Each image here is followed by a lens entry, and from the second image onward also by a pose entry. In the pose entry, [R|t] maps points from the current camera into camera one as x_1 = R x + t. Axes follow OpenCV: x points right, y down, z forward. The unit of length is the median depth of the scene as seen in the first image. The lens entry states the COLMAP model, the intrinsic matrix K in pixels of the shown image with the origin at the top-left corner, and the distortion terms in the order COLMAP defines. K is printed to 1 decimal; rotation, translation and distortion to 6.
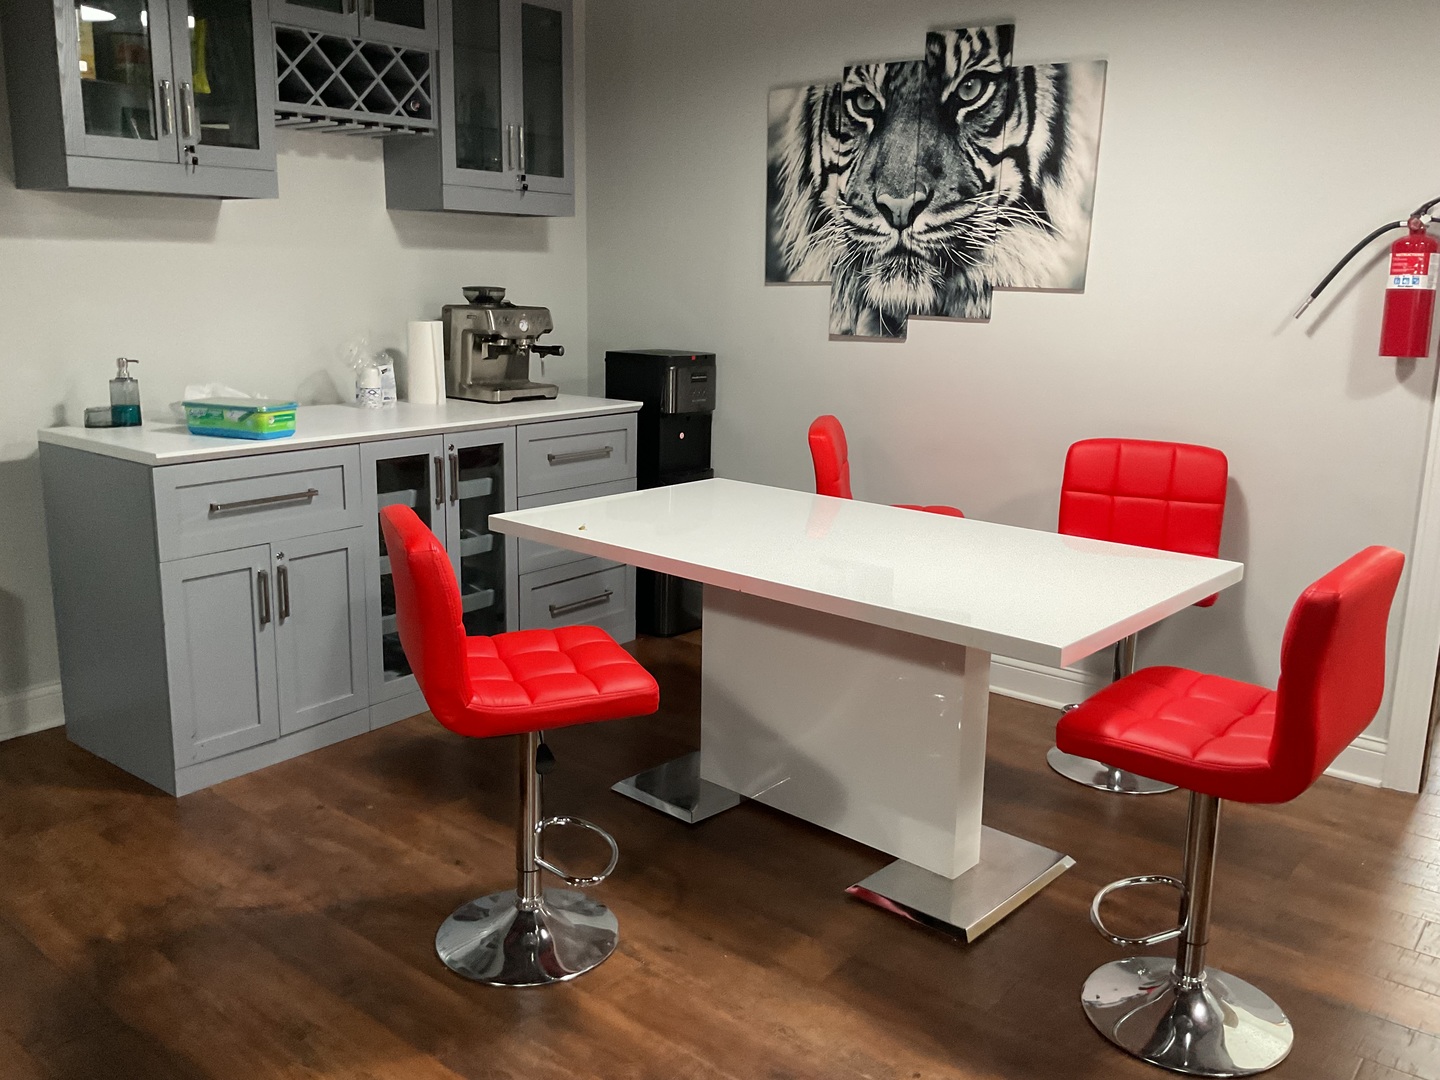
lens RADIAL K [[1197.9, 0, 723.2], [0, 1197.9, 543.7], [0, 0, 1]] dist [0.082910, -0.150098]
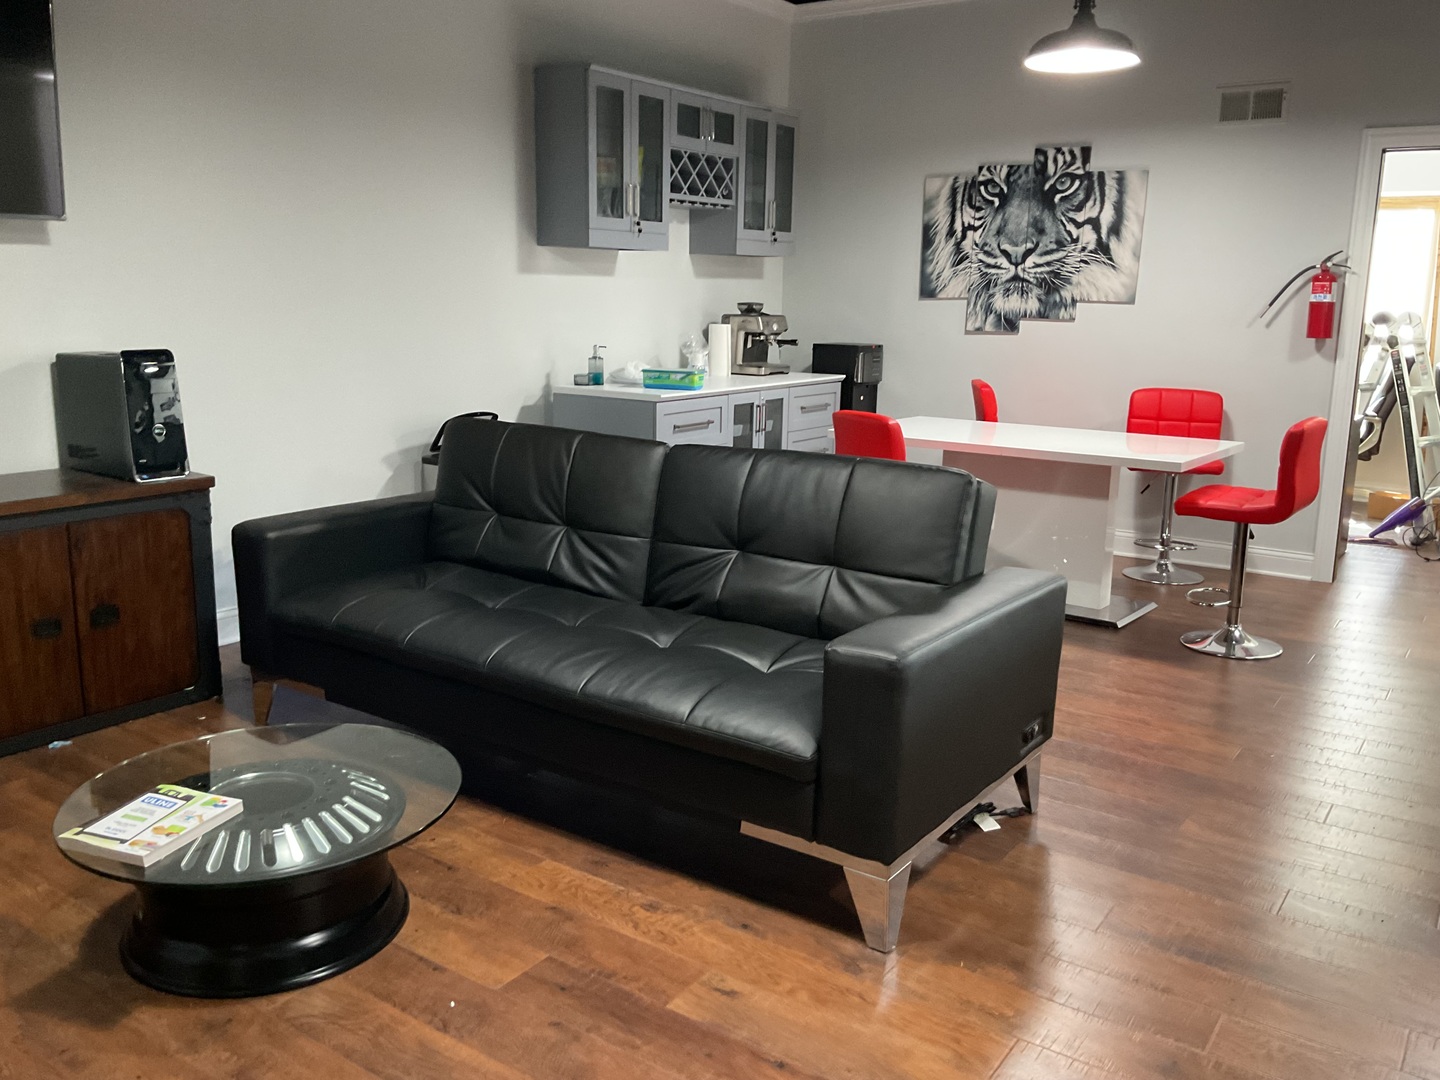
lens RADIAL K [[1197.9, 0, 727.3], [0, 1197.9, 544.0], [0, 0, 1]] dist [0.082910, -0.150098]
pose [[0.997112, -0.017045, 0.074008, -0.386676], [0.017749, 0.999803, -0.008859, 0.128823], [-0.073843, 0.010147, 0.997218, -0.621970]]
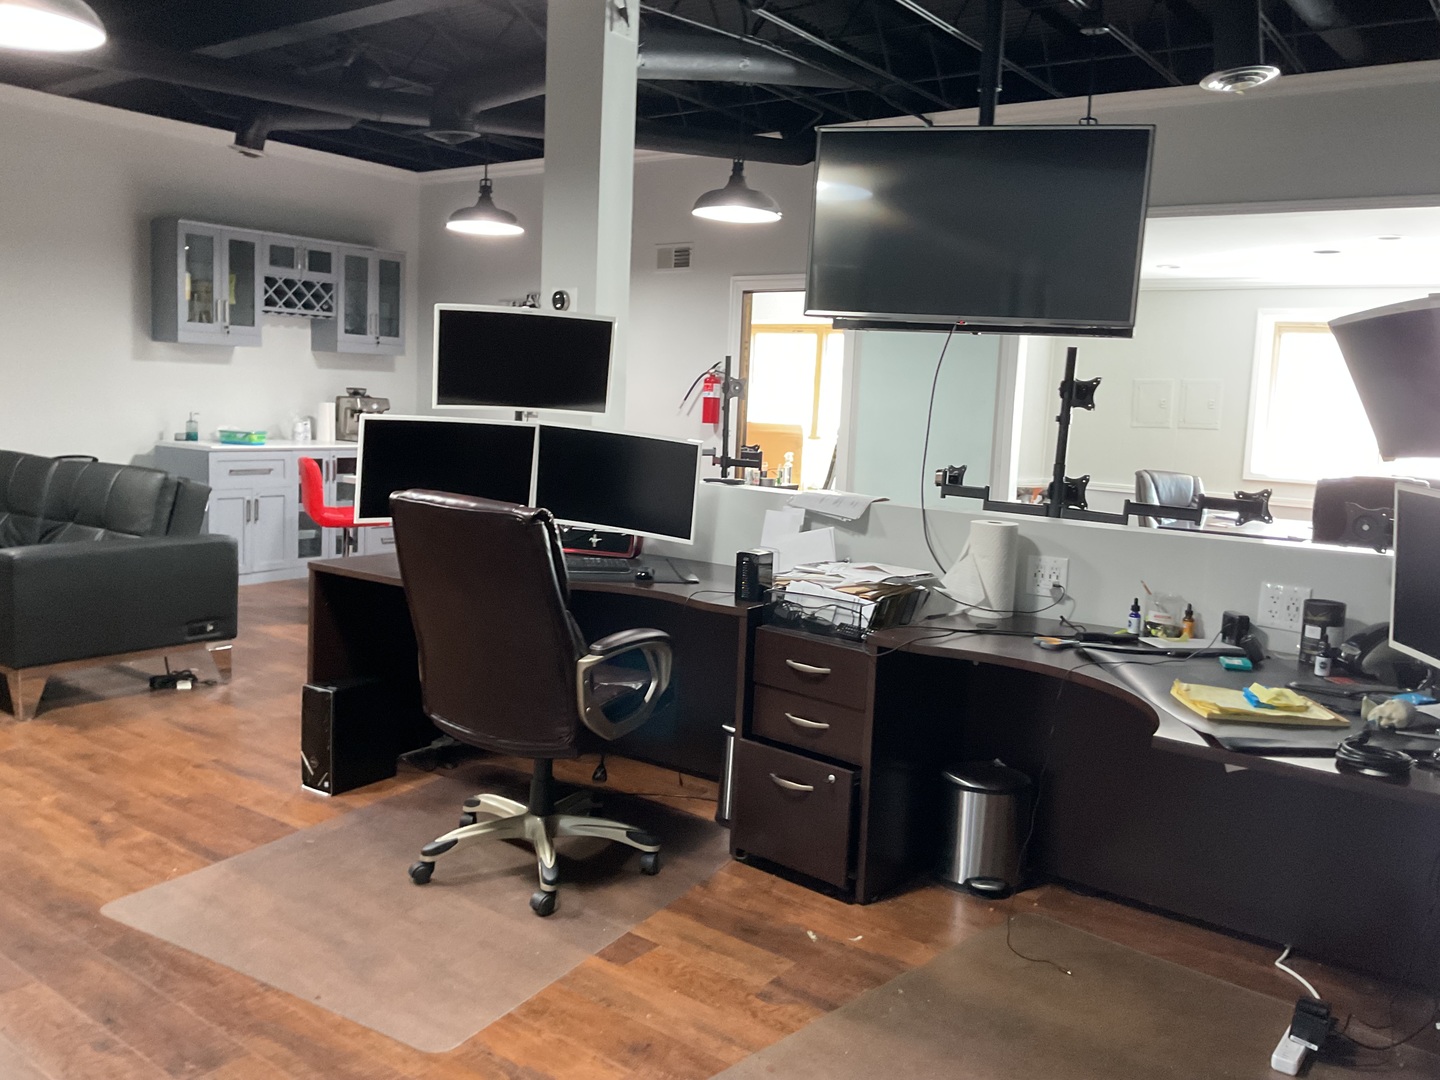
lens RADIAL K [[1197.9, 0, 718.0], [0, 1197.9, 538.6], [0, 0, 1]] dist [0.082910, -0.150098]
pose [[0.998753, 0.019035, 0.046160, 0.374334], [-0.014383, 0.994973, -0.099109, 0.273764], [-0.047815, 0.098321, 0.994005, -1.208451]]
